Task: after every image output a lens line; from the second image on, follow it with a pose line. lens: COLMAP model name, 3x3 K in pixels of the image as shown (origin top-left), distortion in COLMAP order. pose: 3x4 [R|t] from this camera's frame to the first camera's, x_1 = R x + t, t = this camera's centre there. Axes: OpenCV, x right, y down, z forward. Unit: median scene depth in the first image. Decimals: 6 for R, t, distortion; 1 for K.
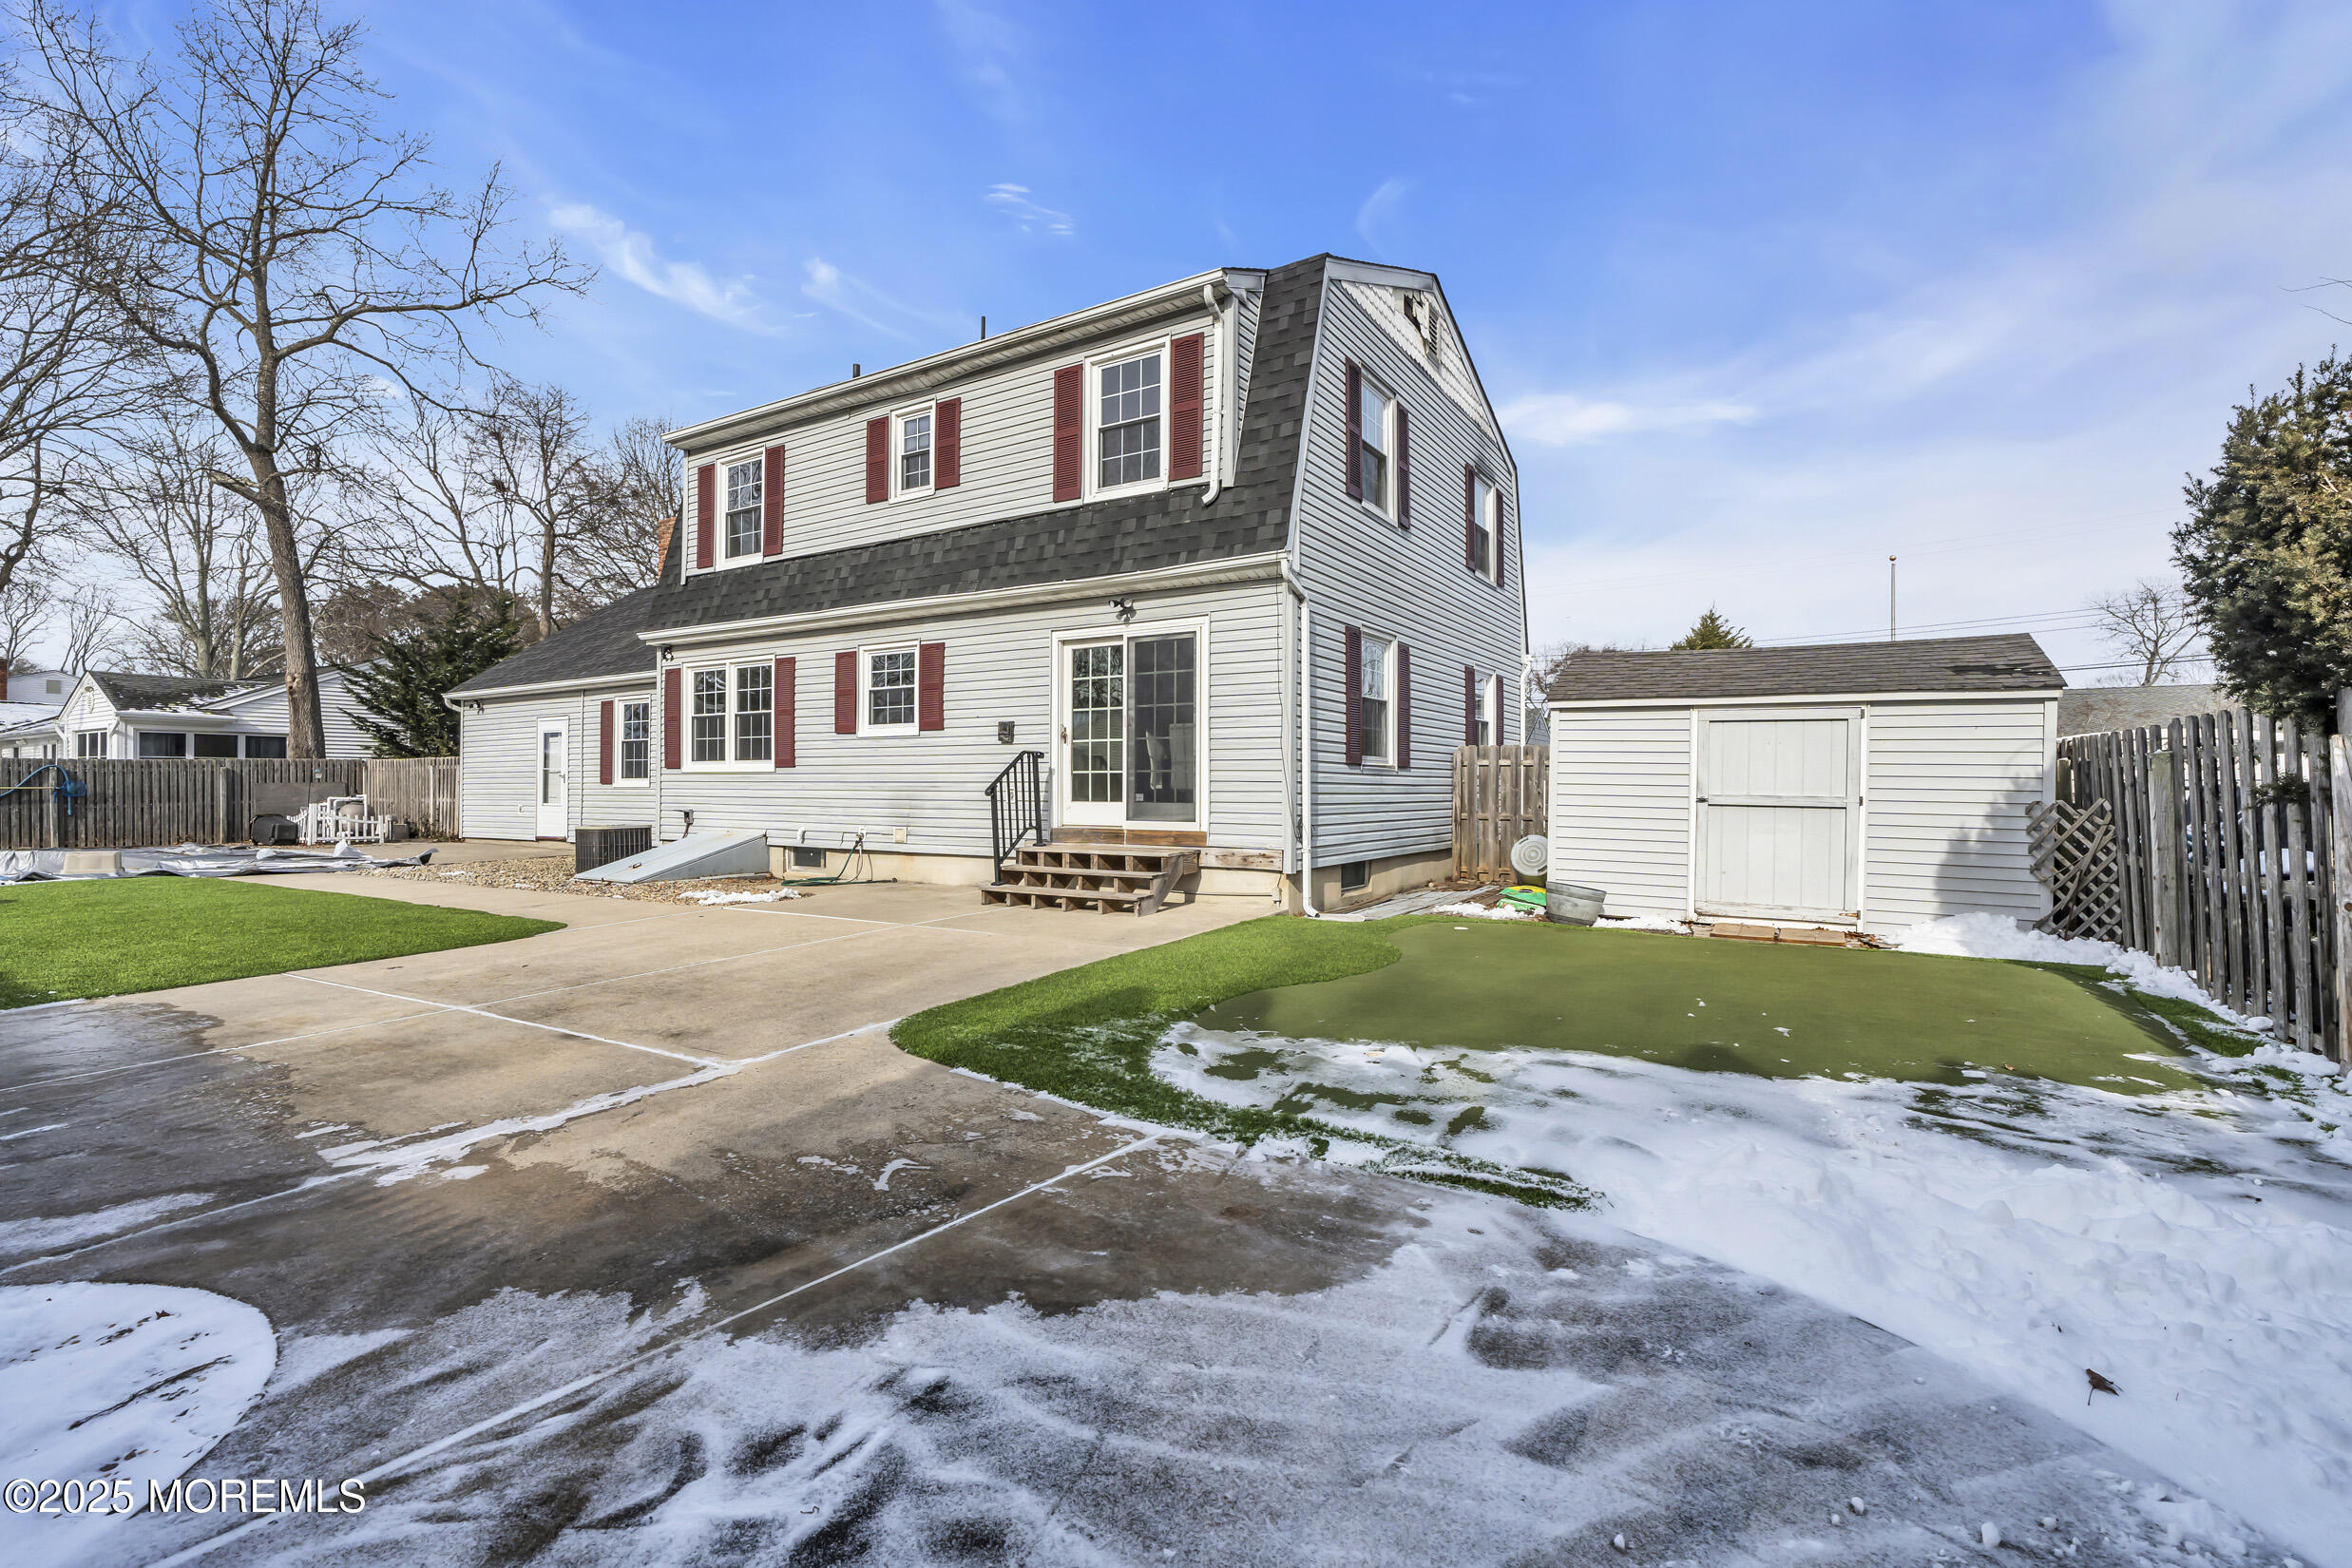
lens RADIAL K [[1050.0, 0, 1152.6], [0, 1050.0, 796.9], [0, 0, 1]] dist [-0.000543, -0.000006]
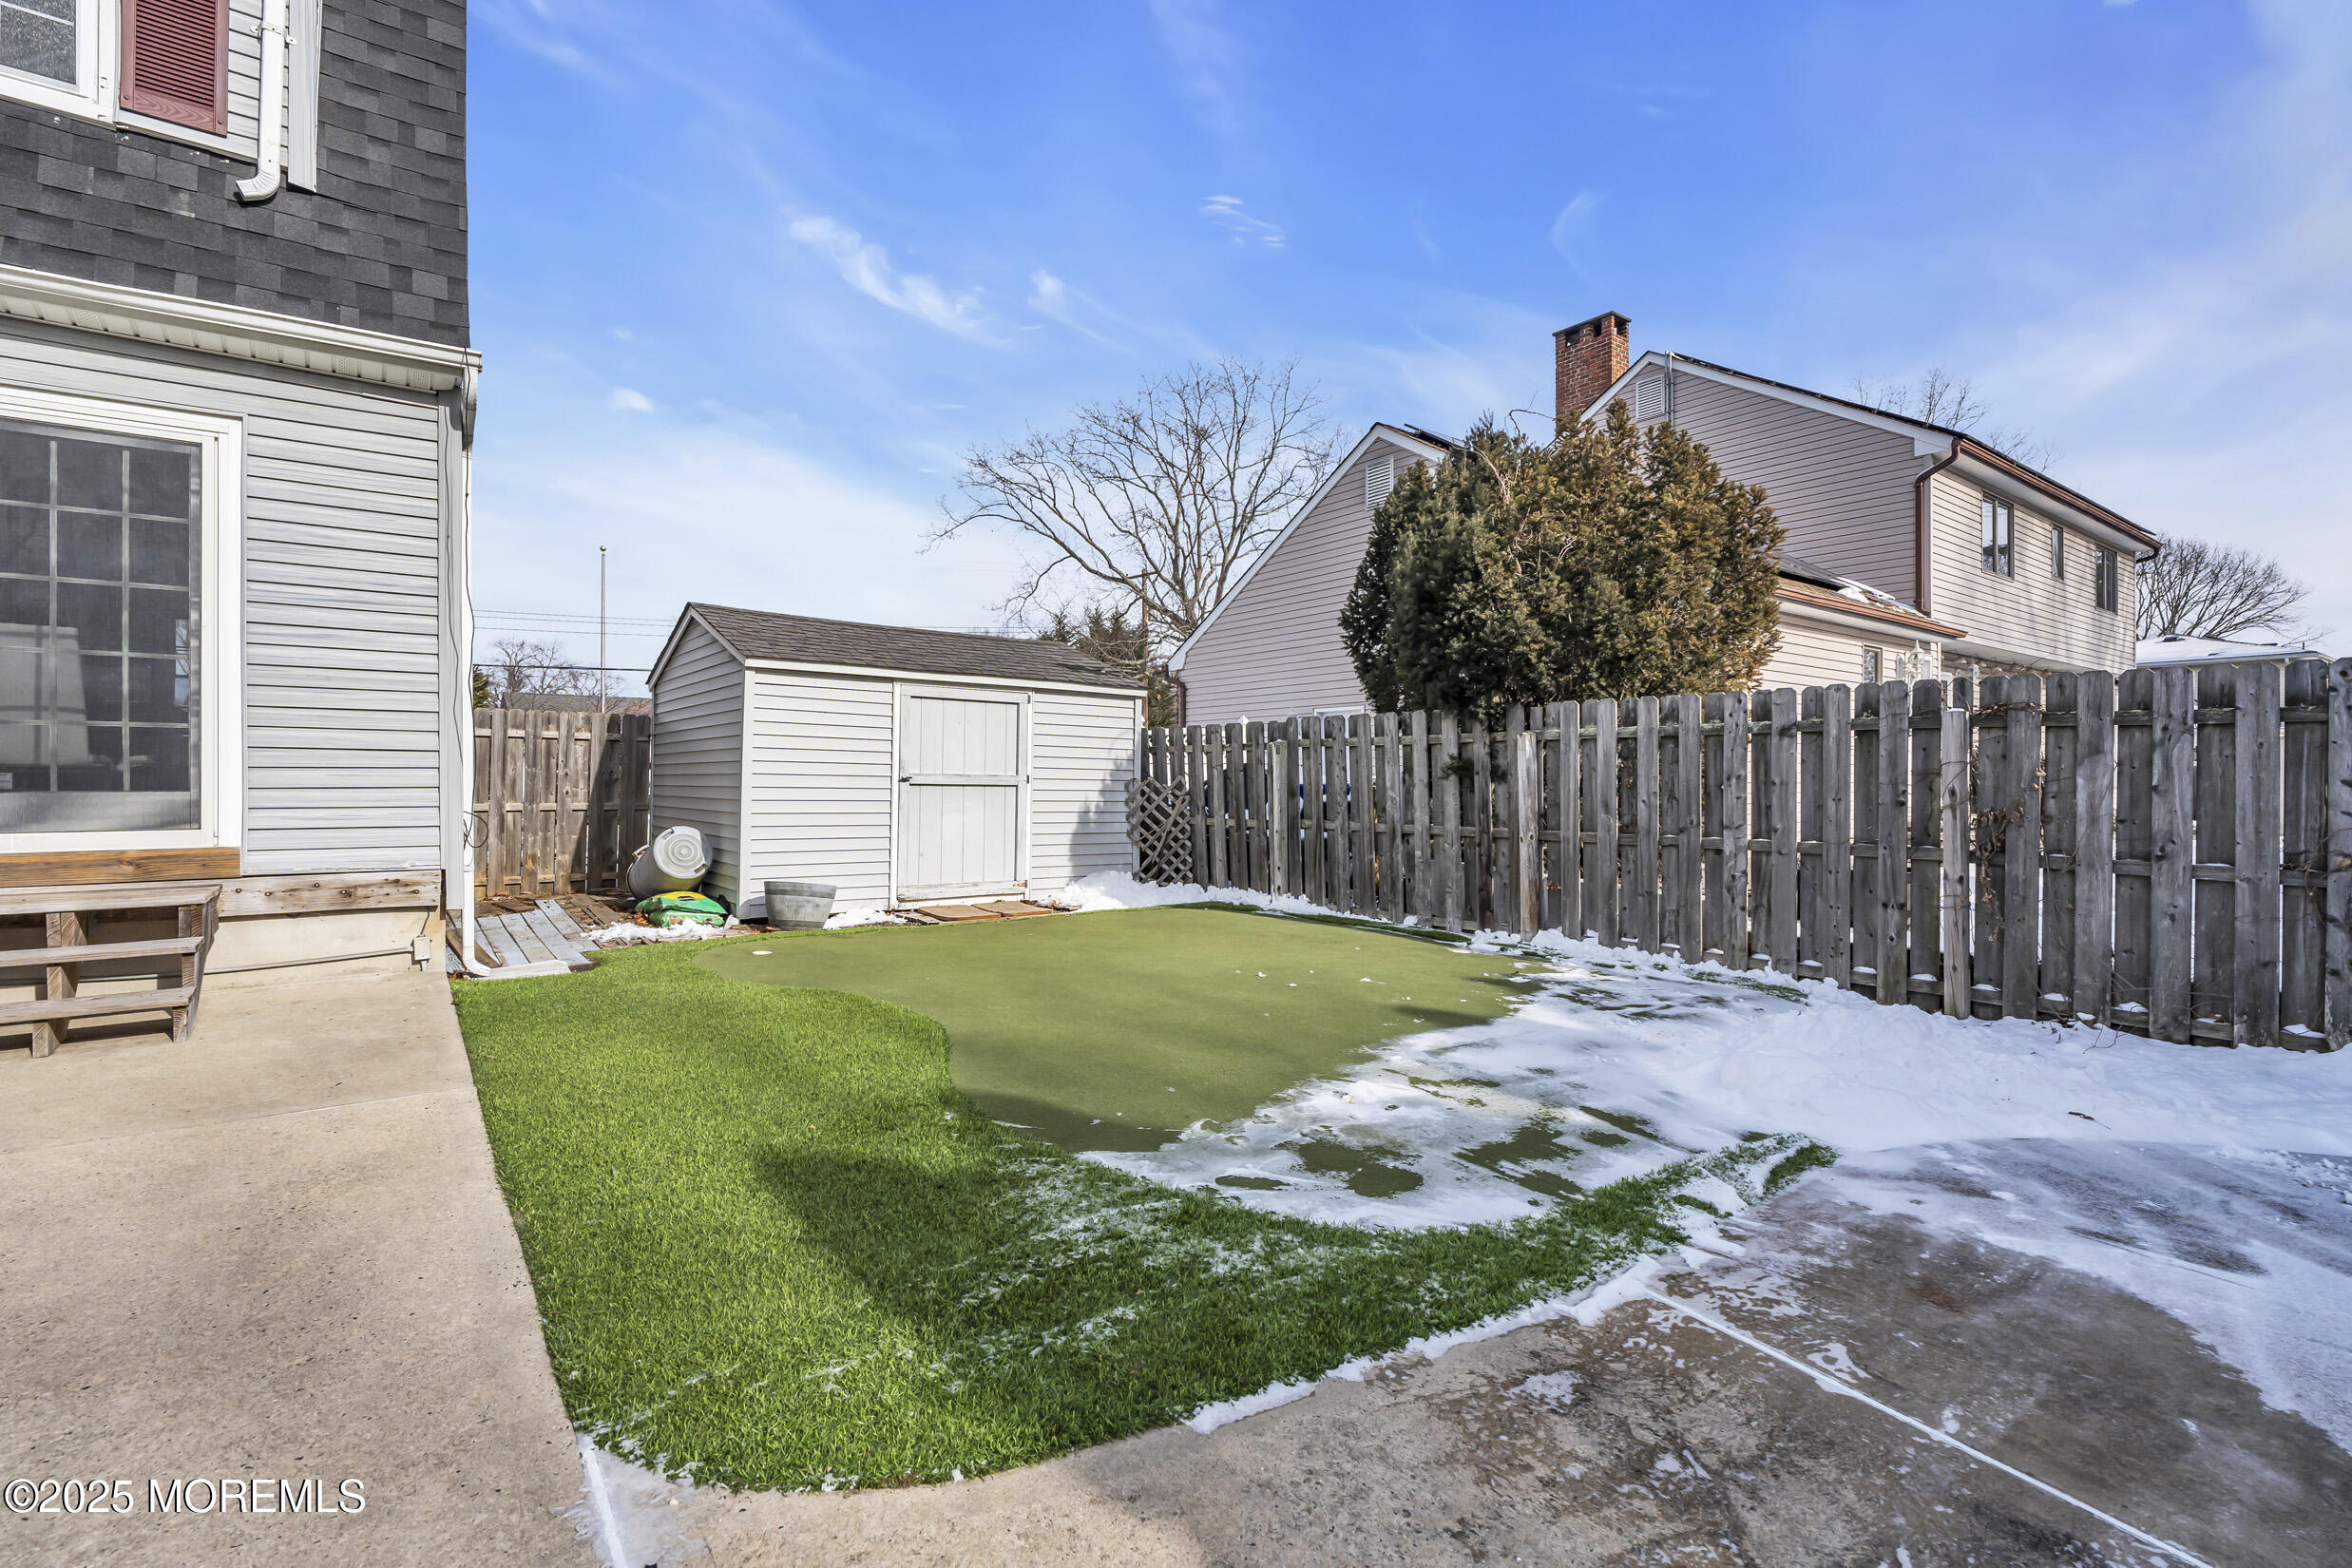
lens RADIAL K [[1072.8, 0, 1169.0], [0, 1072.8, 773.4], [0, 0, 1]] dist [-0.000402, 0.000895]
pose [[0.351209, 0.002139, 0.936295, -0.687498], [0.006255, 0.999970, -0.004631, 0.008121], [-0.936276, 0.007483, 0.351185, 1.008768]]
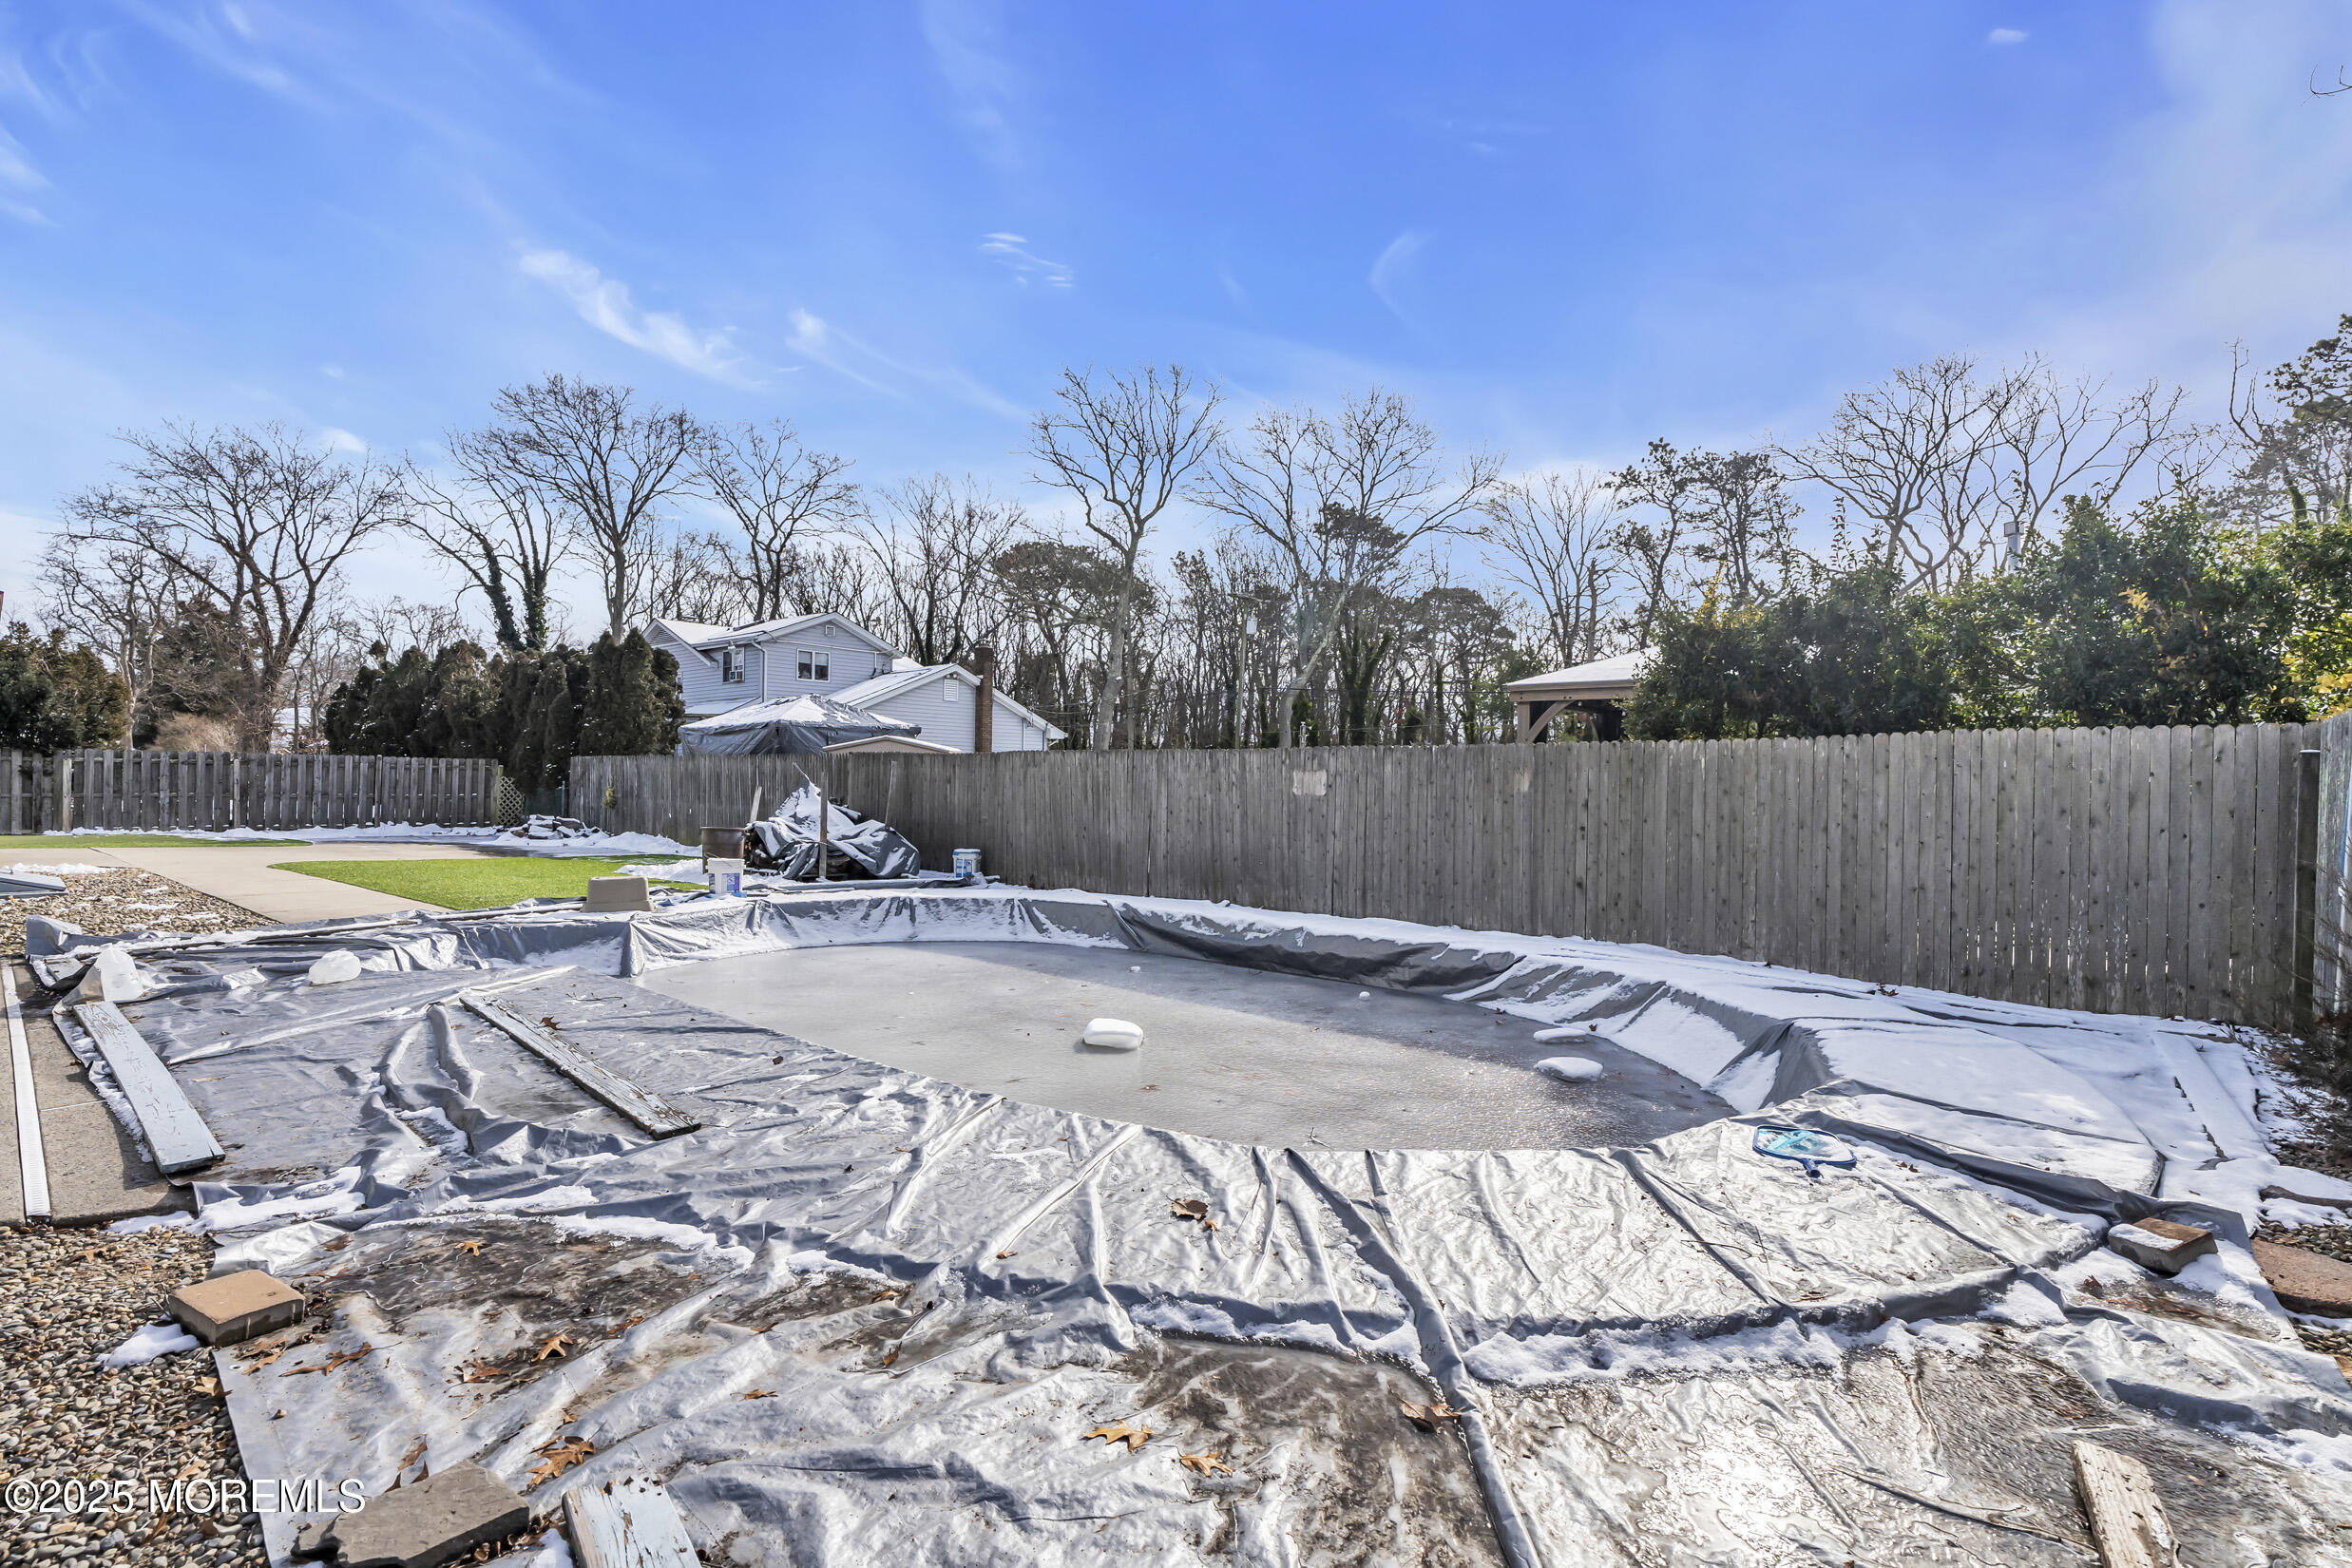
lens RADIAL K [[1077.5, 0, 1180.7], [0, 1077.5, 787.2], [0, 0, 1]] dist [-0.002965, -0.000251]
pose [[-0.988517, -0.015602, 0.150303, -4.830422], [-0.013755, 0.999817, 0.013318, -0.073233], [-0.150483, 0.011097, -0.988550, 5.393839]]
